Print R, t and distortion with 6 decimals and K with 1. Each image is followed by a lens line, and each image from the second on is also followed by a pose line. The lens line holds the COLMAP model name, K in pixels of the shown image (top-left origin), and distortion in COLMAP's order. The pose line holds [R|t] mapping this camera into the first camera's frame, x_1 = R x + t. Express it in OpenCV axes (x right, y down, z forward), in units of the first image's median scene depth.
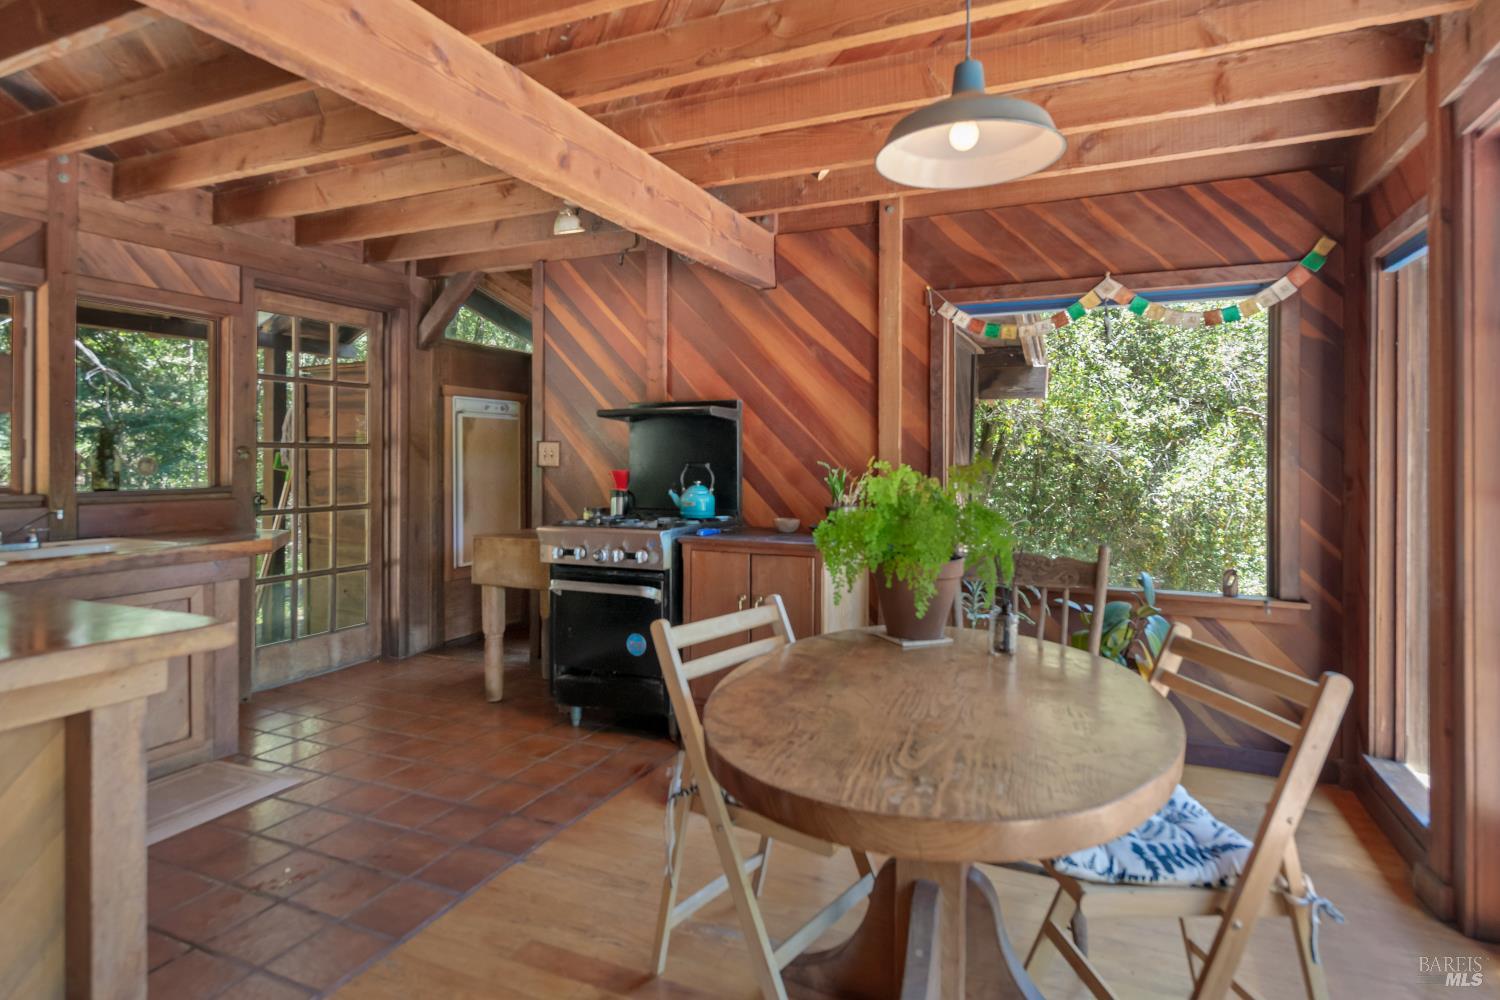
lens RADIAL K [[803.3, 0, 753.1], [0, 803.3, 471.7], [0, 0, 1]] dist [0.004606, -0.000535]
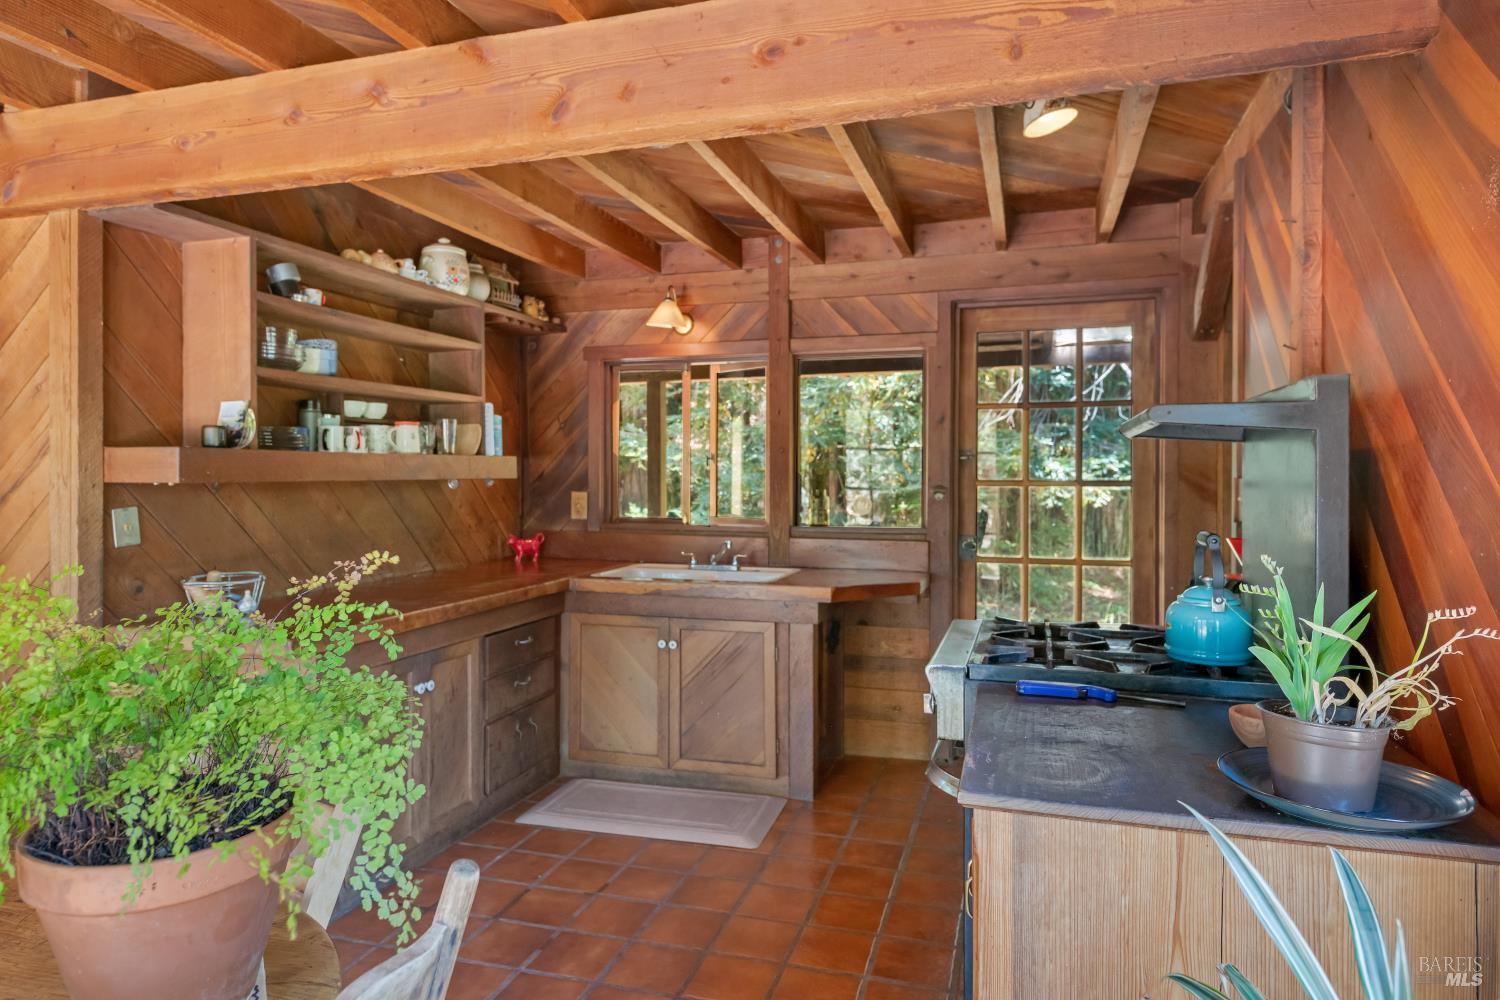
lens RADIAL K [[902.8, 0, 750.8], [0, 902.8, 471.0], [0, 0, 1]] dist [0.003470, -0.000070]
pose [[0.131288, -0.005163, -0.991331, 0.369649], [-0.017246, 0.999823, -0.007492, -0.036371], [0.991194, 0.018080, 0.131176, 0.651754]]
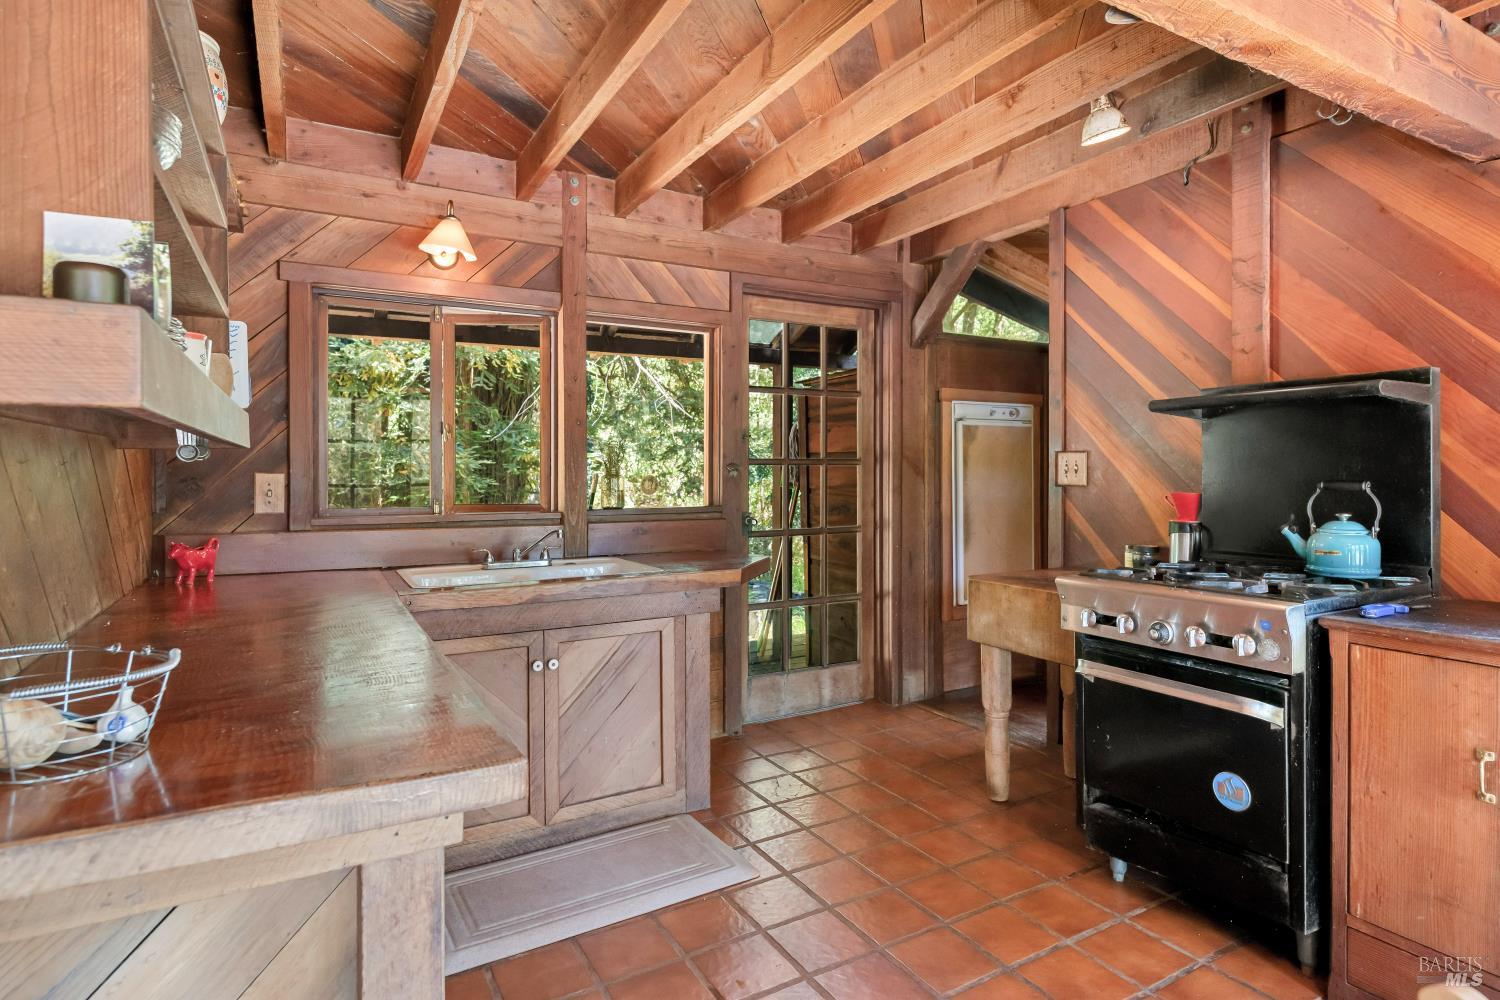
lens RADIAL K [[803.3, 0, 753.1], [0, 803.3, 471.7], [0, 0, 1]] dist [0.004606, -0.000535]
pose [[0.812759, -0.006385, -0.582565, -0.069888], [-0.004790, 0.999833, -0.017641, -0.005515], [0.582581, 0.017129, 0.812592, 0.257786]]
